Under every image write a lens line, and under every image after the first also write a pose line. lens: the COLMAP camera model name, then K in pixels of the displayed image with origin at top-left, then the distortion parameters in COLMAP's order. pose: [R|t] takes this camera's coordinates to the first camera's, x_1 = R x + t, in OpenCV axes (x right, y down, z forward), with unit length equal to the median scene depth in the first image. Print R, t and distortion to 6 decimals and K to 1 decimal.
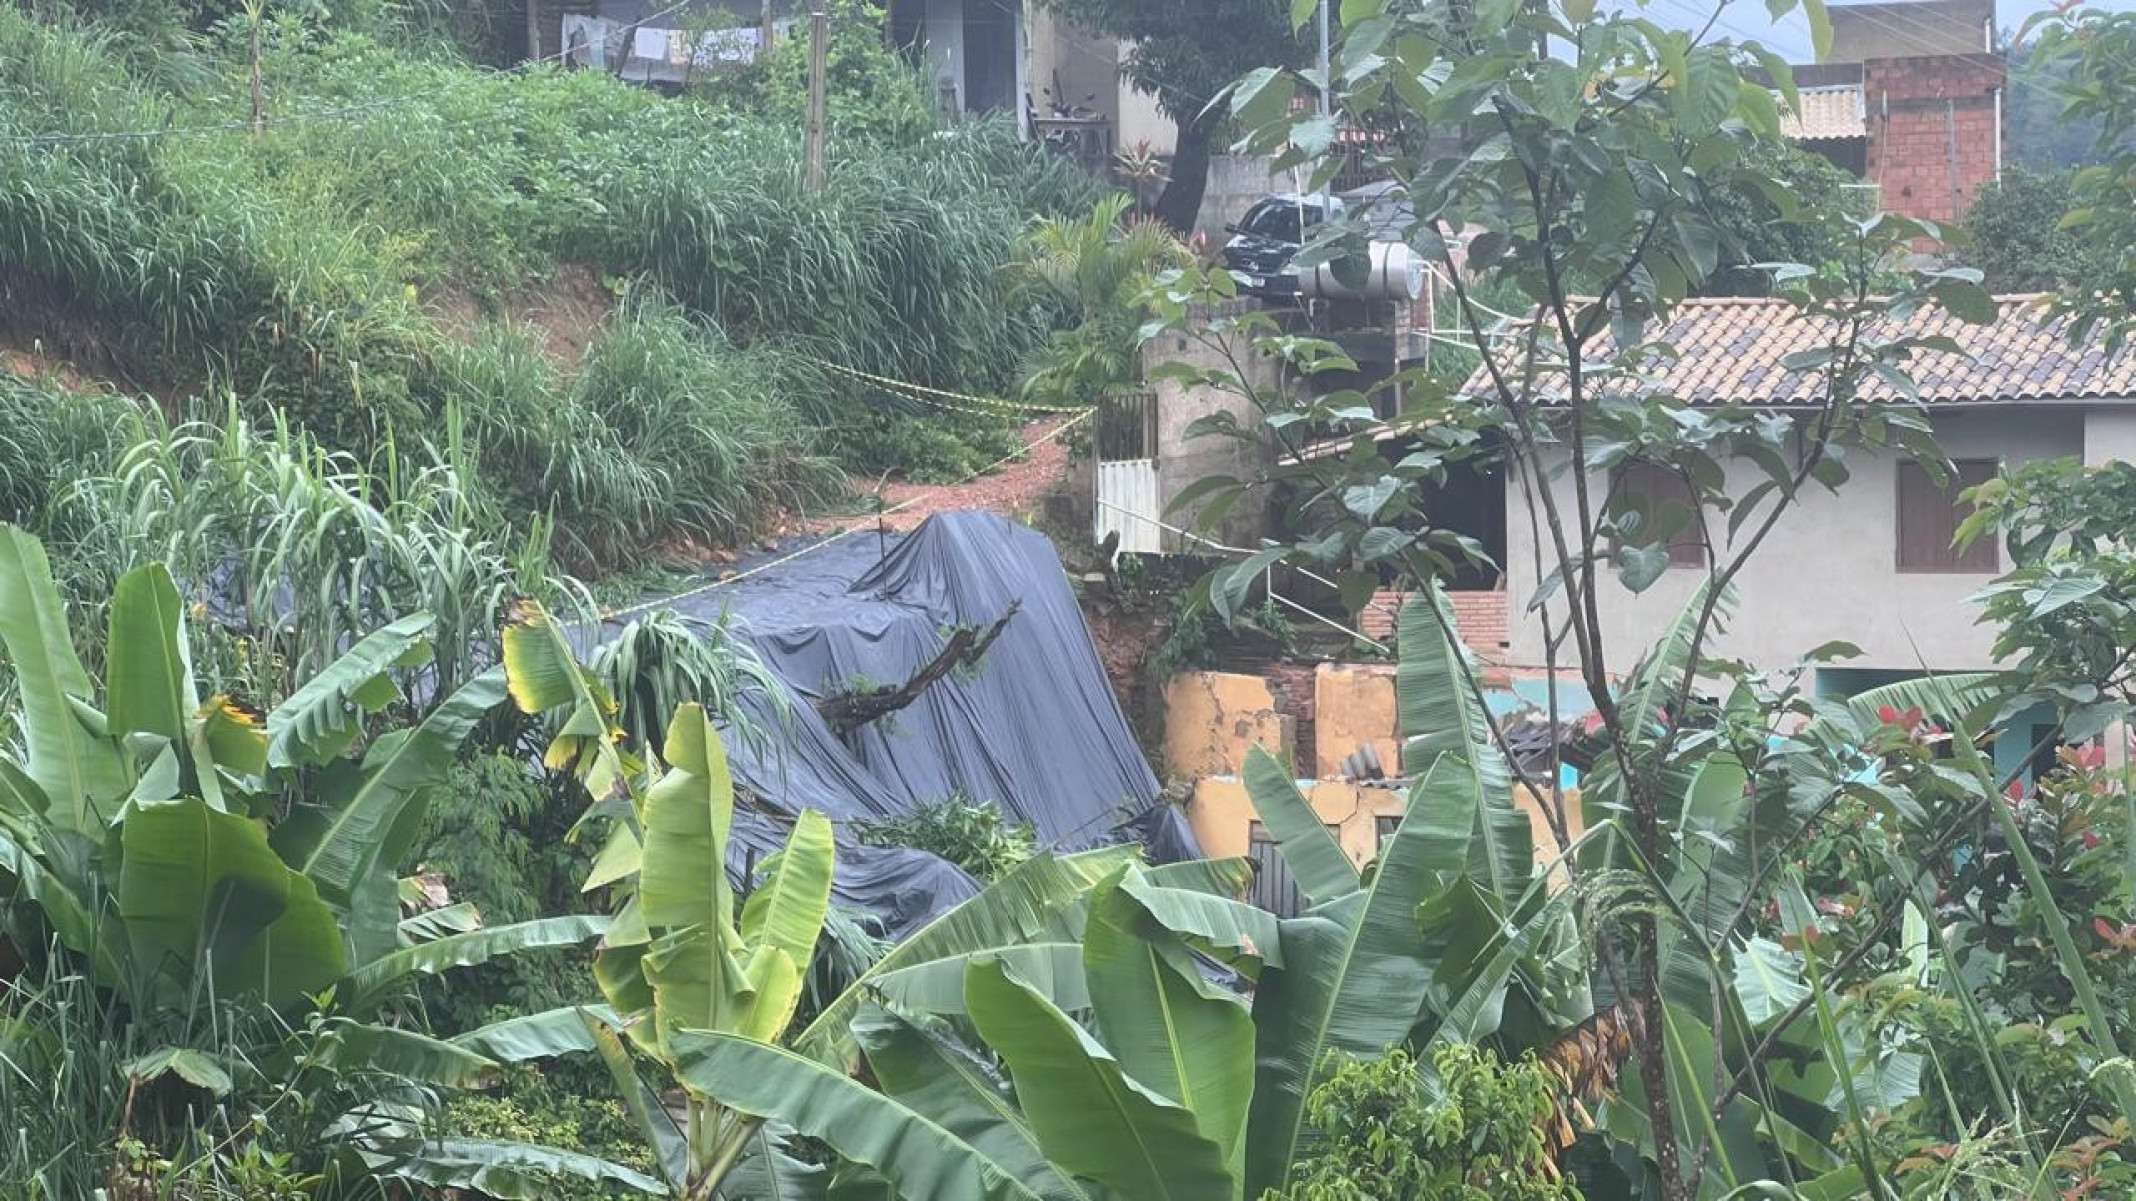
lens RADIAL K [[4848.5, 0, 1068.0], [0, 4848.5, 600.5], [0, 0, 1]] dist [-0.555047, 10.306376]
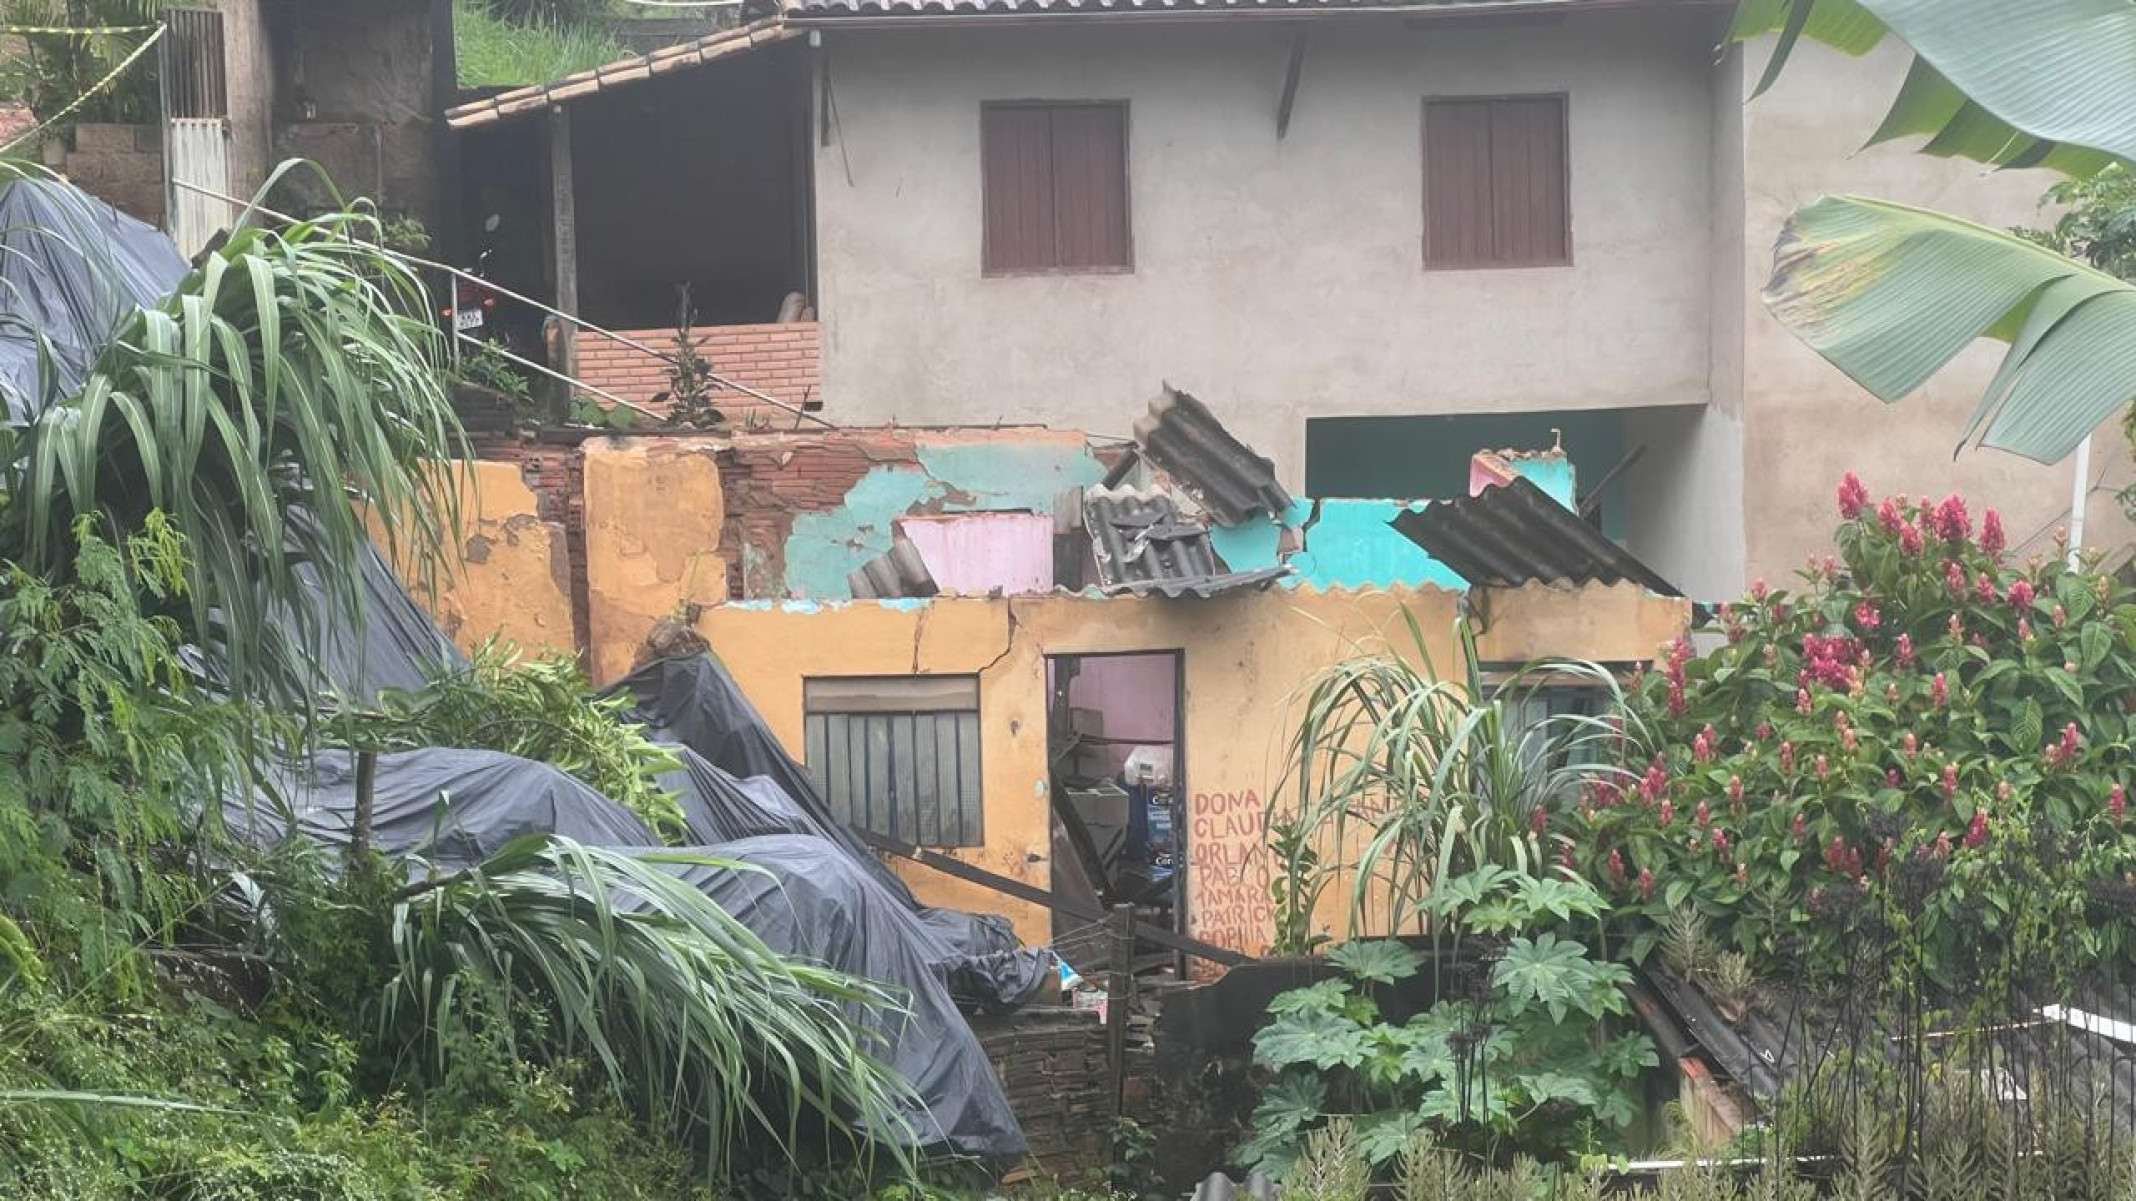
lens RADIAL K [[4889.4, 0, 1068.0], [0, 4889.4, 600.5], [0, 0, 1]] dist [-0.393119, 10.680451]
pose [[0.893780, -0.047286, 0.446006, -0.253025], [0.041845, 0.998881, 0.022046, 0.033554], [-0.446549, -0.001041, 0.894758, 0.632165]]
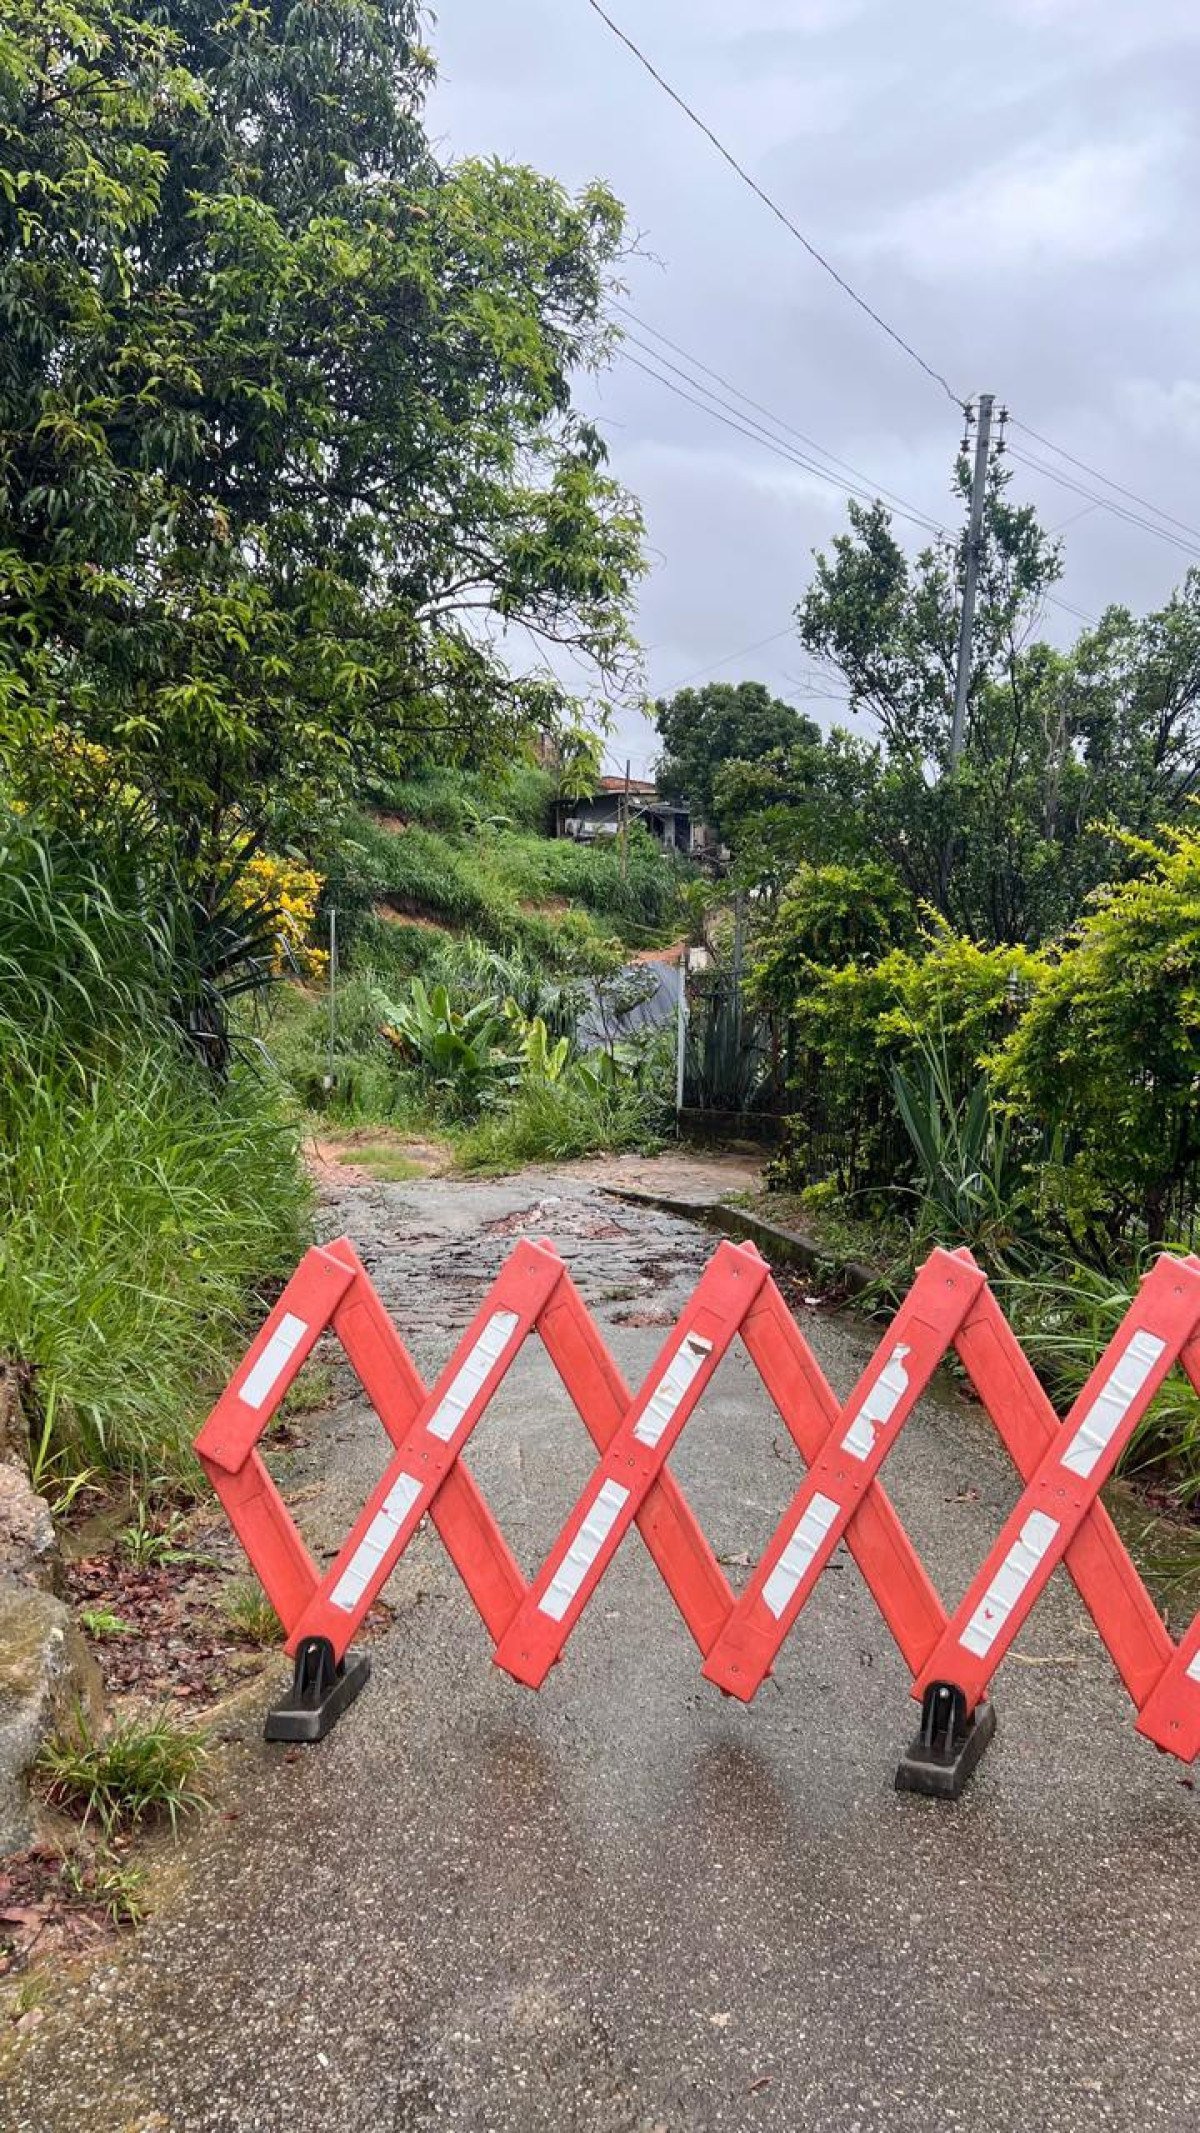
lens RADIAL K [[4841.7, 0, 600.0], [0, 4841.7, 1066.5], [0, 0, 1]] dist [-0.555047, 10.306376]
pose [[0.982965, 0.025086, -0.182070, 0.630977], [-0.014915, 0.998262, 0.057022, -0.150493], [0.183184, -0.053335, 0.981631, -2.781542]]
